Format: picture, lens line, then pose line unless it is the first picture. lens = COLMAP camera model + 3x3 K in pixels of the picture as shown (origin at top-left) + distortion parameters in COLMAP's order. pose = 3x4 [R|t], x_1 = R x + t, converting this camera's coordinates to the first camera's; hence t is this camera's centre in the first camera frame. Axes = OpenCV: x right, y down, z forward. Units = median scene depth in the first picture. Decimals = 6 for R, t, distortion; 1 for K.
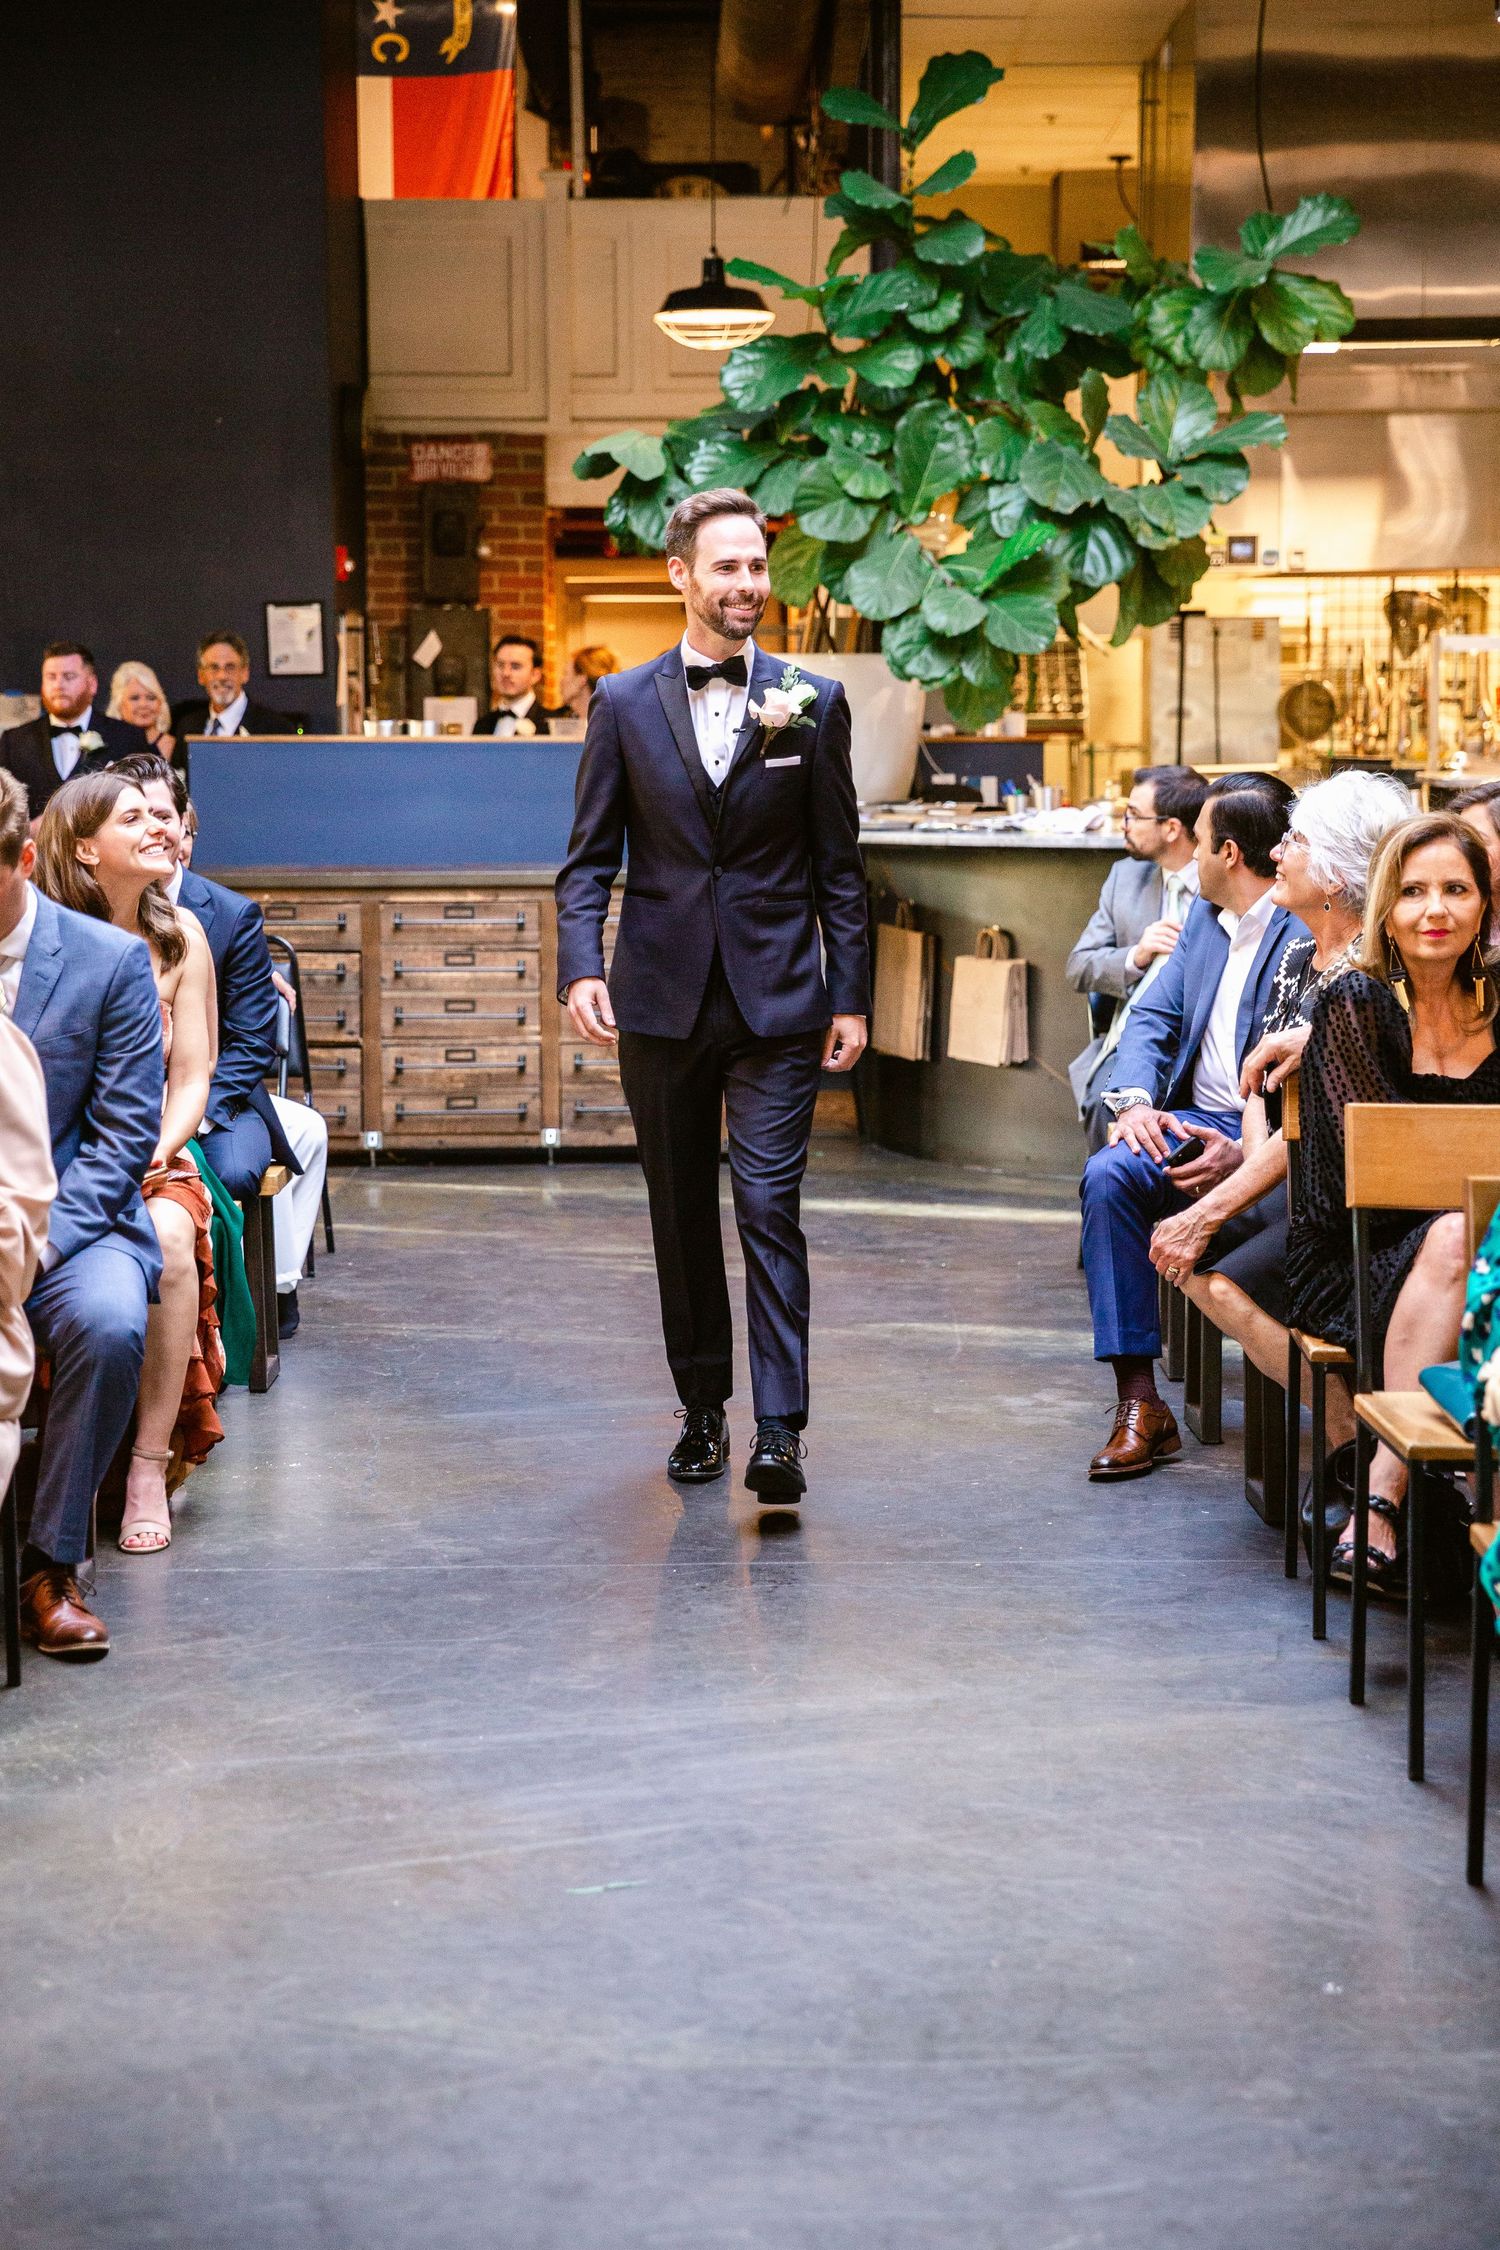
lens RADIAL K [[4807.0, 0, 750.0], [0, 4807.0, 1125.0], [0, 0, 1]] dist [0.204844, 0.294513]
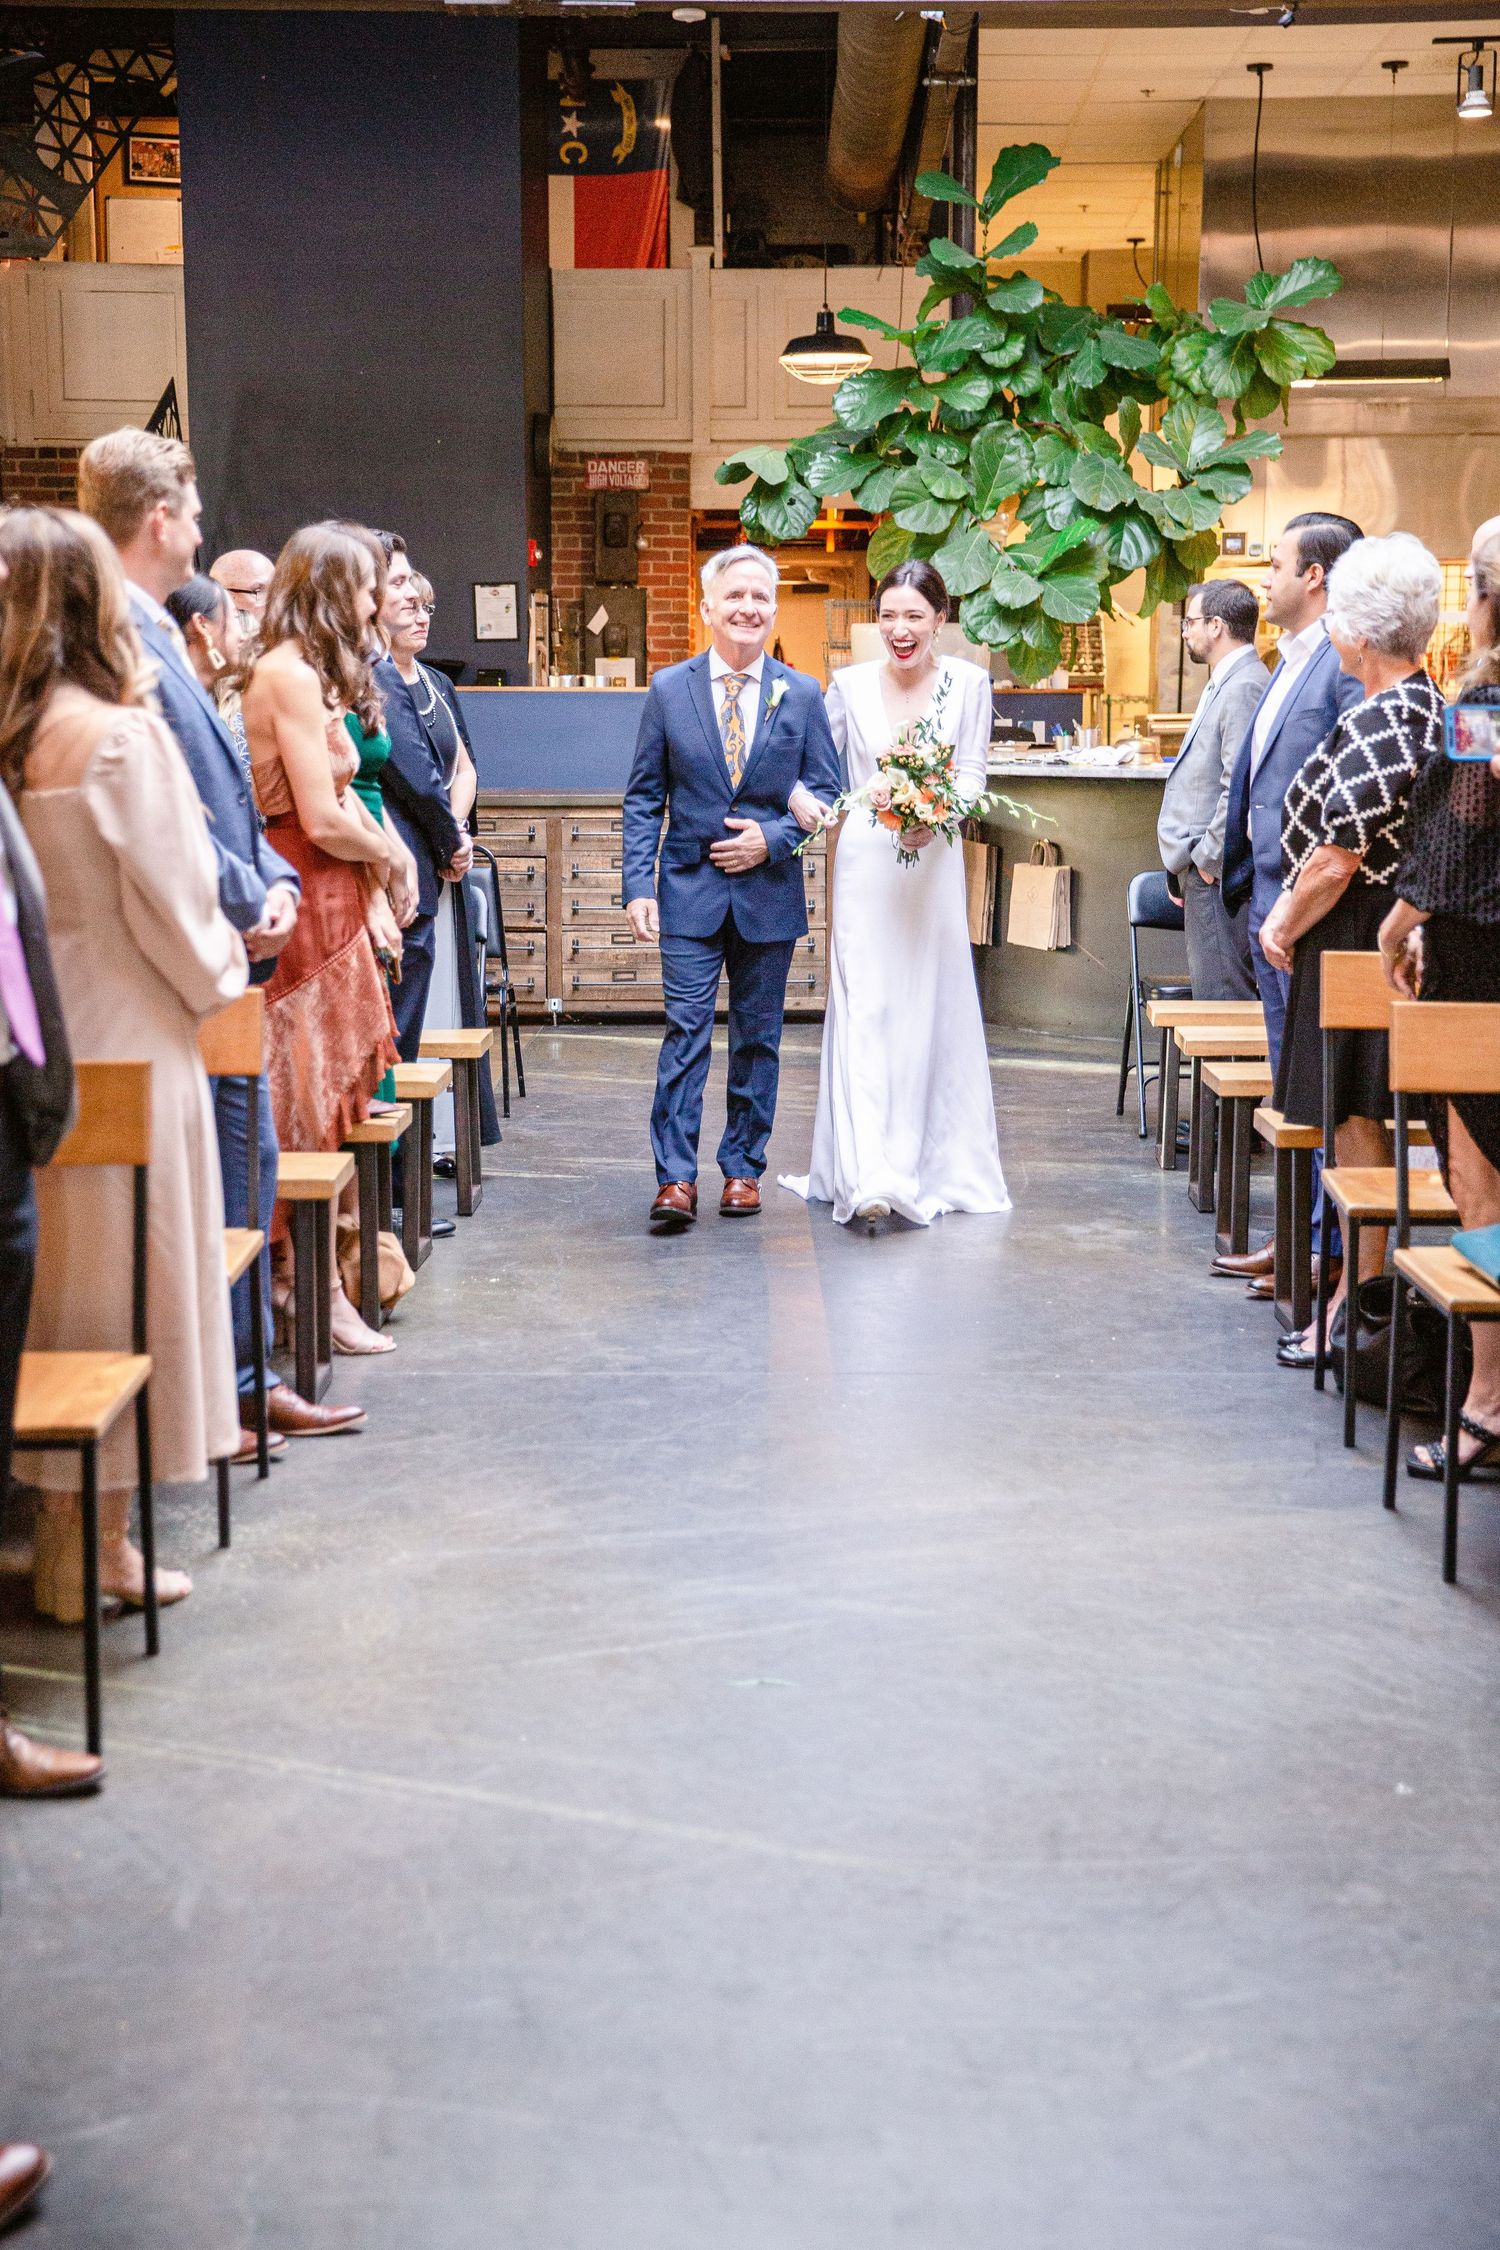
lens RADIAL K [[3259.0, 0, 674.4], [0, 3259.0, 1124.1], [0, 0, 1]] dist [0.079294, 0.016537]
pose [[0.999250, 0.009149, -0.037620, -0.013740], [-0.007235, 0.998688, 0.050698, -0.009382], [0.038034, -0.050388, 0.998005, 0.135250]]
